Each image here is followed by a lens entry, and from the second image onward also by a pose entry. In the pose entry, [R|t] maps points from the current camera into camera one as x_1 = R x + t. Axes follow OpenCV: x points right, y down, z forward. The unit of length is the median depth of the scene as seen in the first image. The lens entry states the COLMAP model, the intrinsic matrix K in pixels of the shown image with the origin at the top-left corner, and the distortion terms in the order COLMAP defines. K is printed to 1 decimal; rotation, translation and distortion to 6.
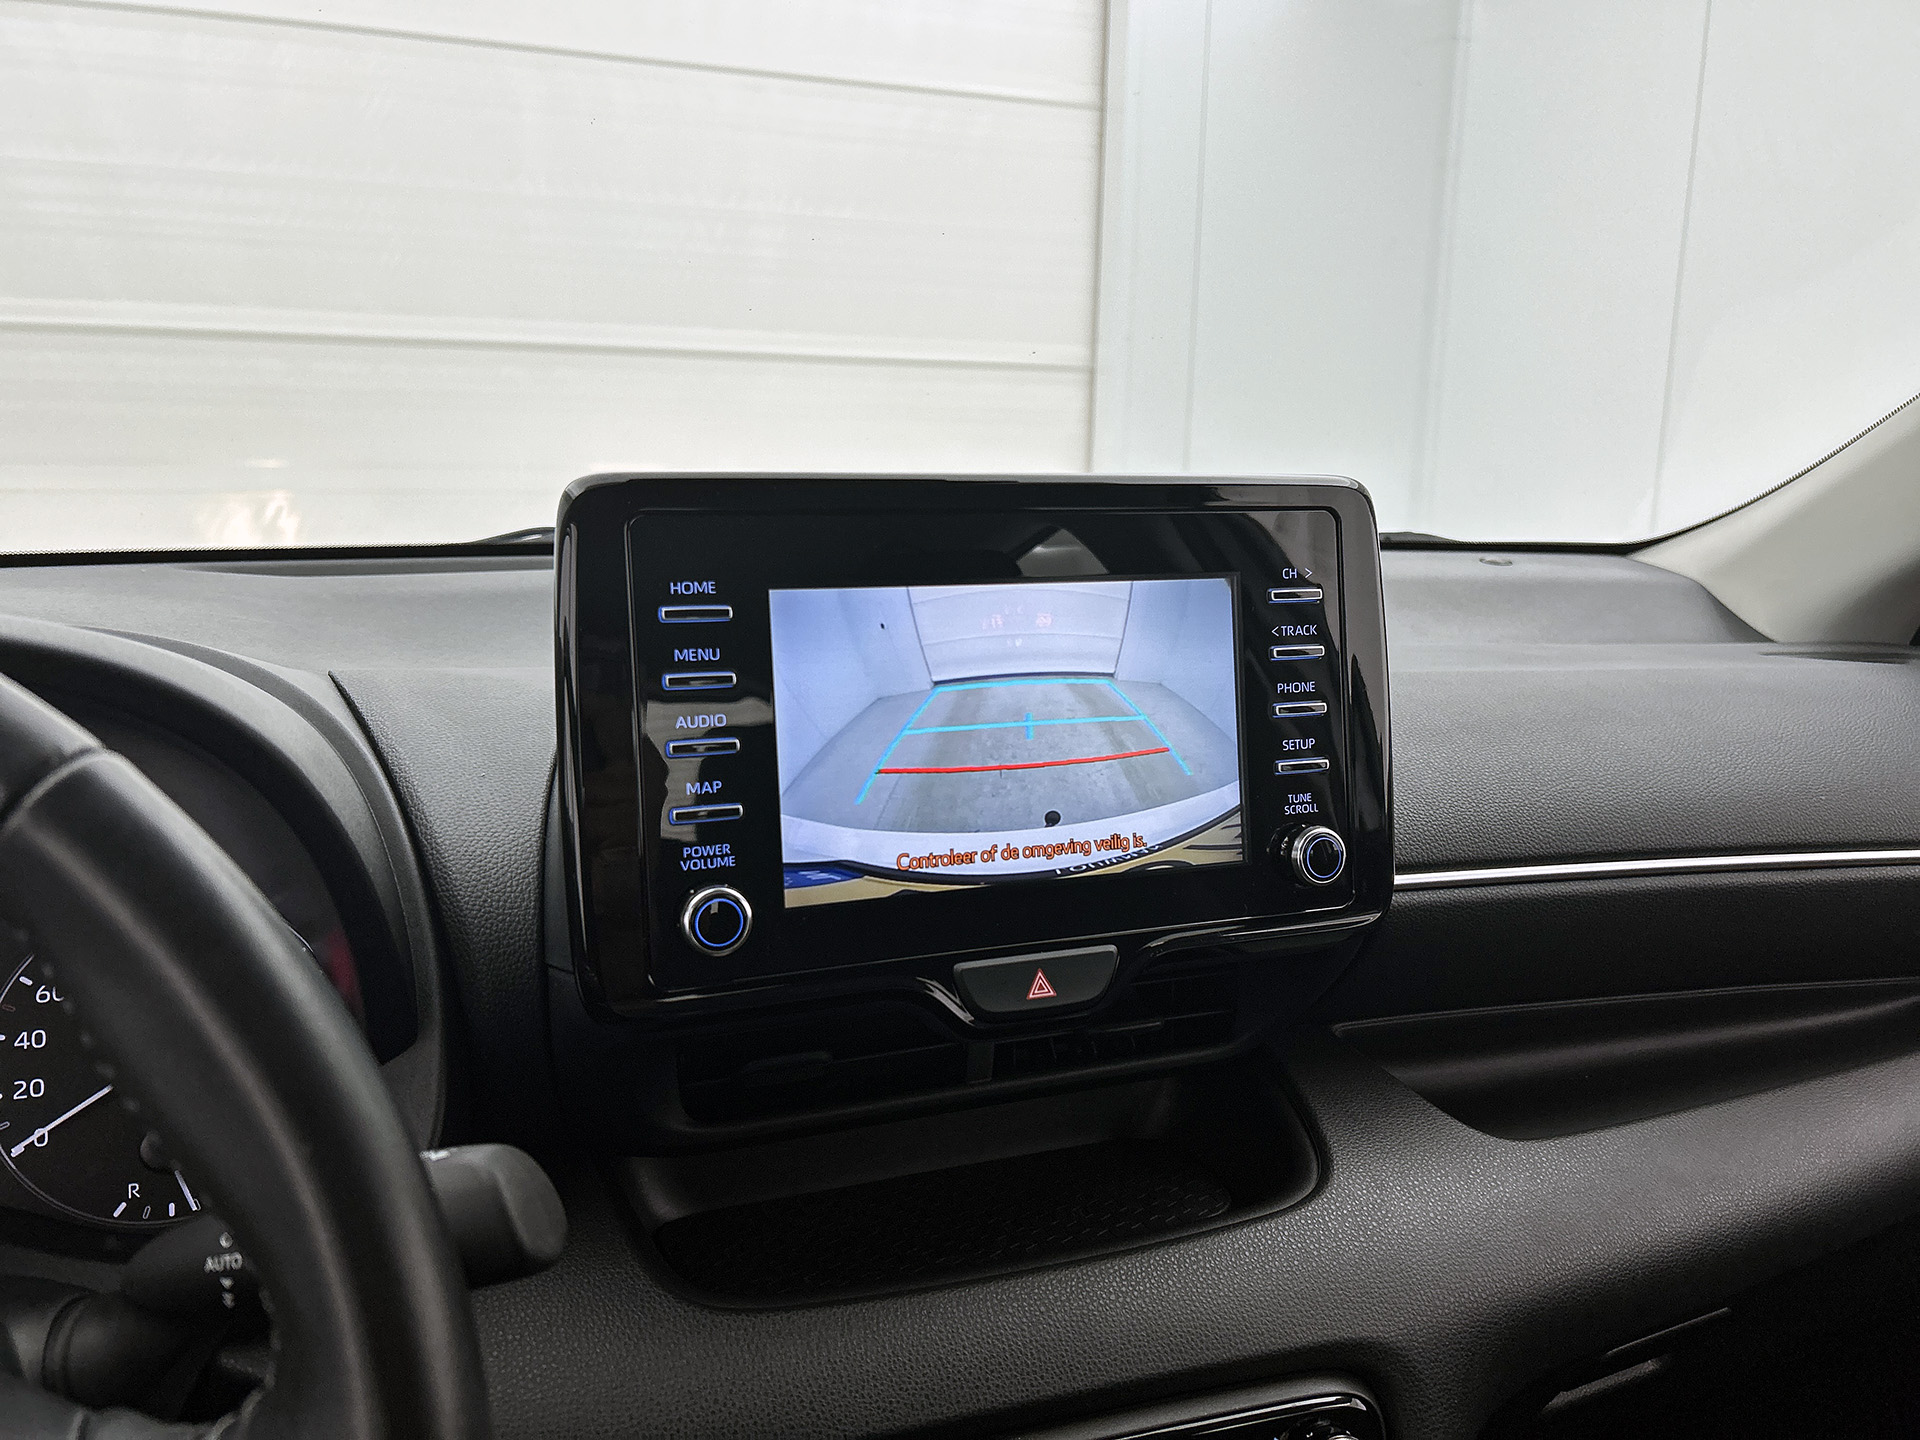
lens RADIAL K [[1476.2, 0, 965.2], [0, 1476.2, 717.7], [0, 0, 1]] dist [0.058626, -0.079574]
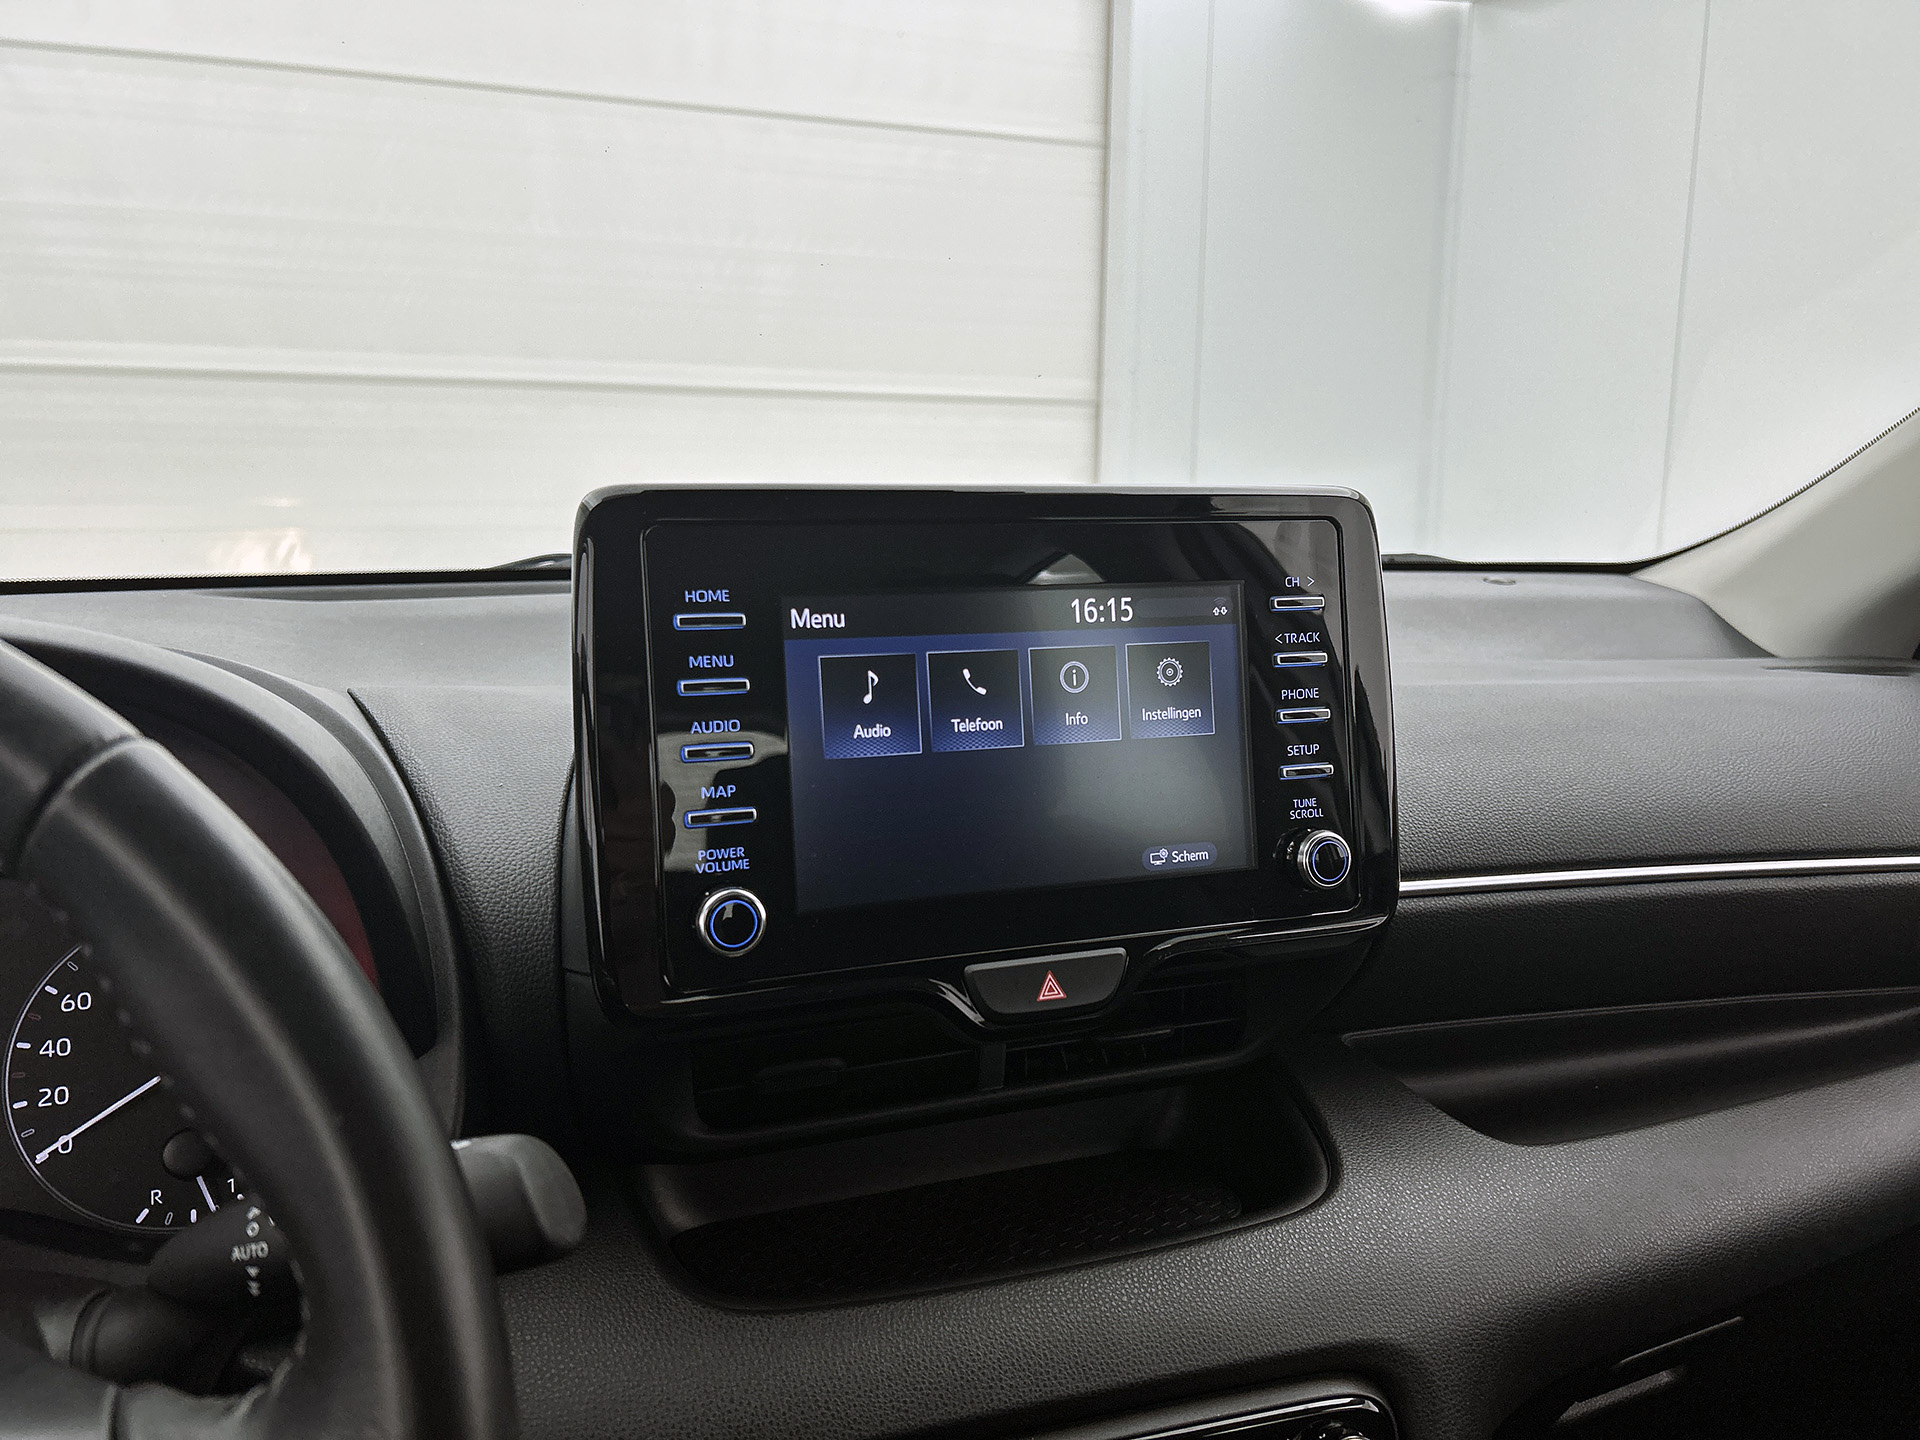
lens RADIAL K [[1476.2, 0, 967.5], [0, 1476.2, 717.0], [0, 0, 1]] dist [0.058626, -0.079574]
pose [[0.999966, -0.006949, -0.004423, -0.000188], [0.006840, 0.999683, -0.024243, 0.018890], [0.004590, 0.024212, 0.999696, -0.016305]]
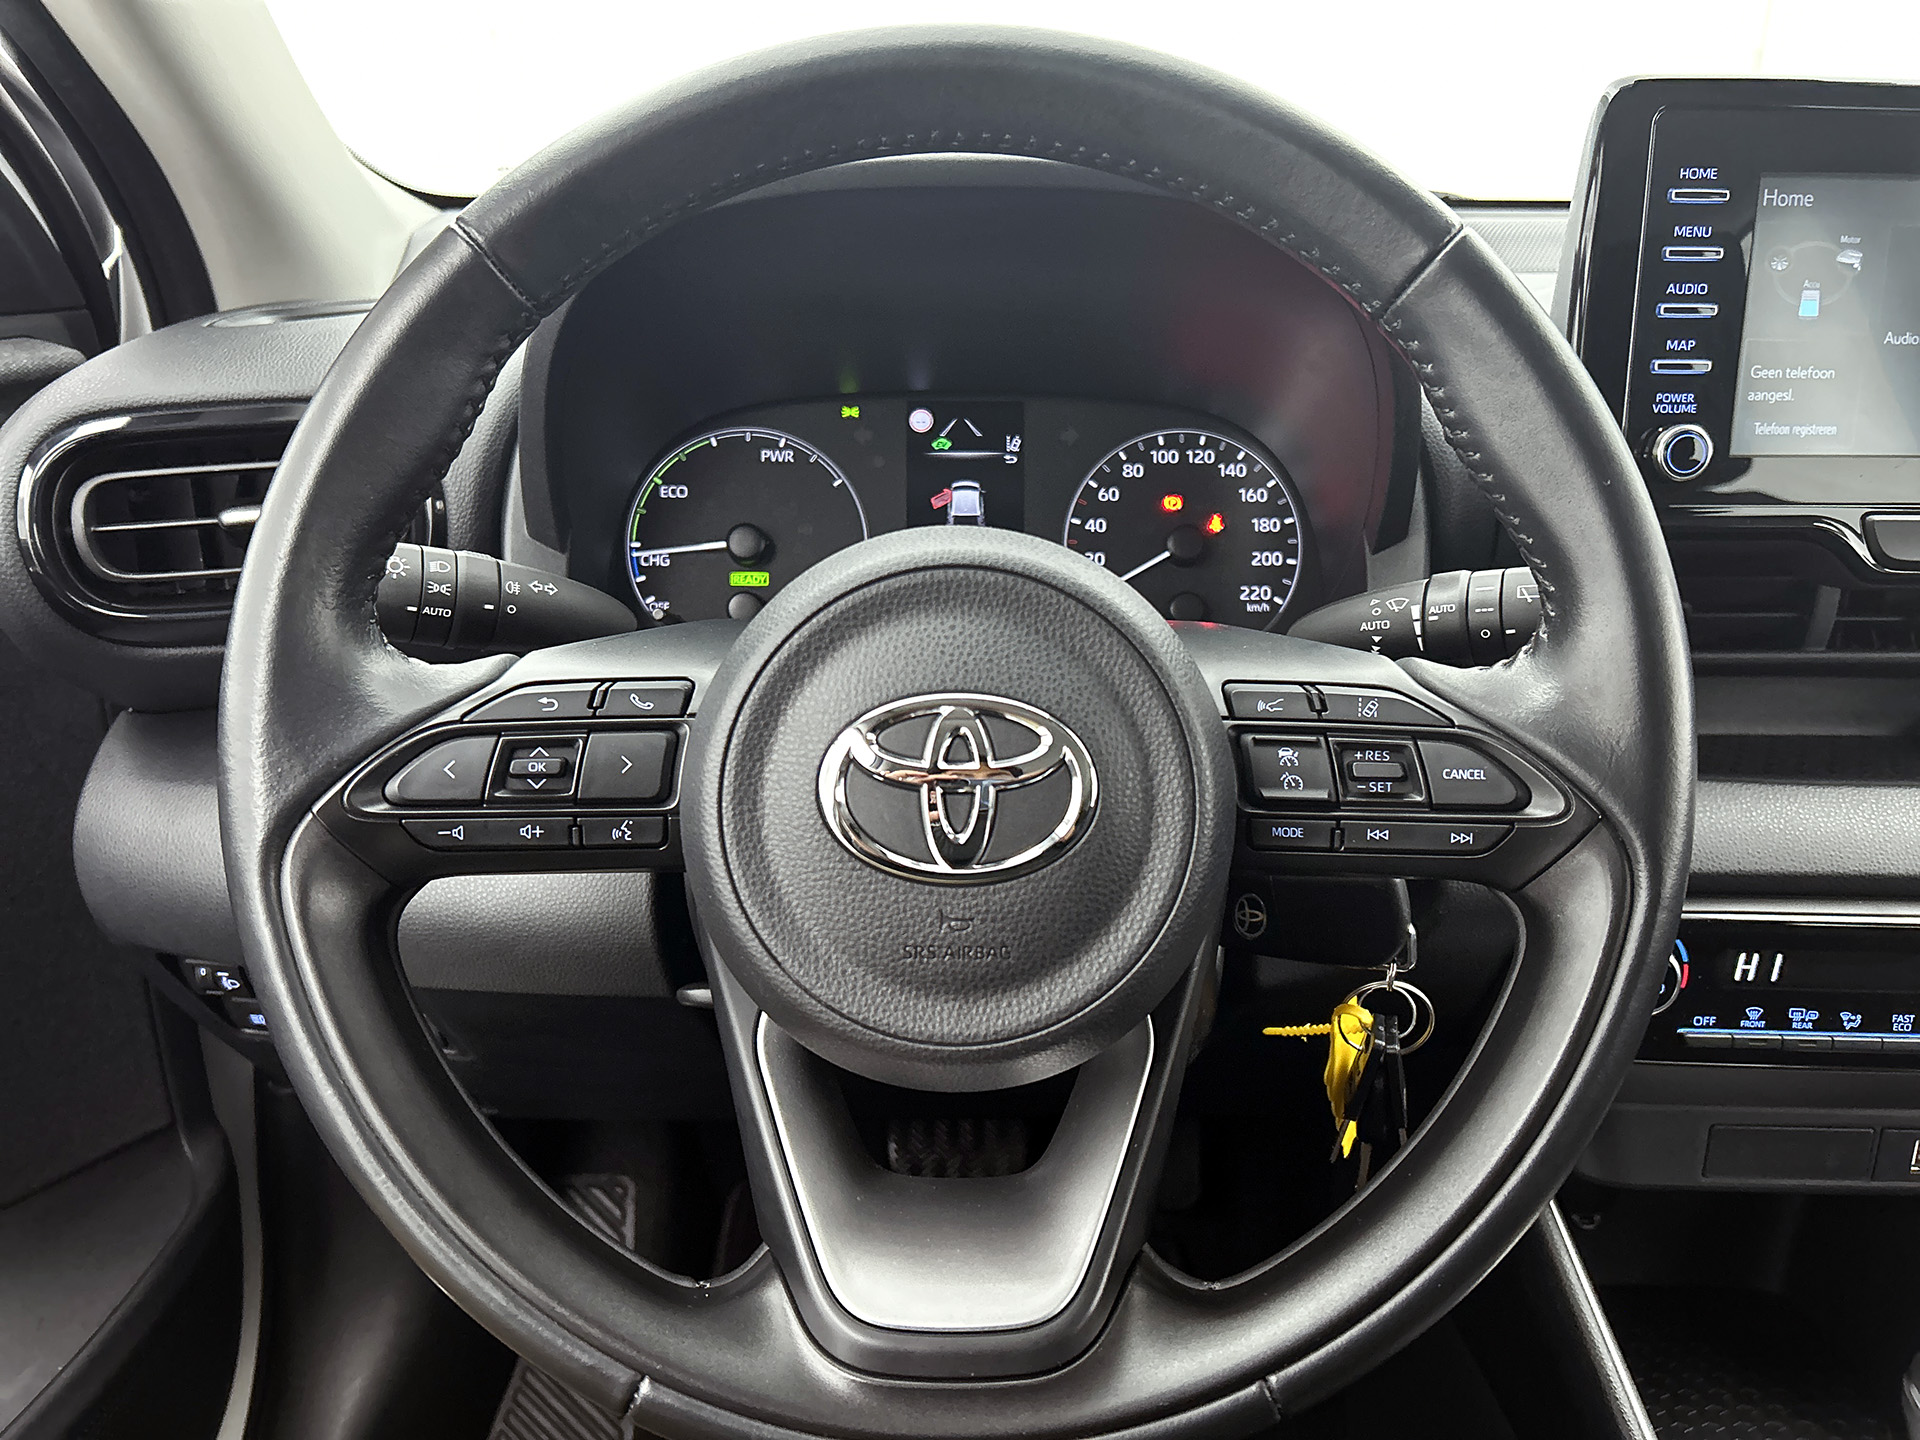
lens RADIAL K [[1476.2, 0, 955.2], [0, 1476.2, 733.1], [0, 0, 1]] dist [0.058626, -0.079574]
pose [[0.938946, 0.121951, -0.321726, -0.265942], [-0.059761, 0.978669, 0.196557, 0.135260], [0.338834, -0.165330, 0.926206, -0.353221]]
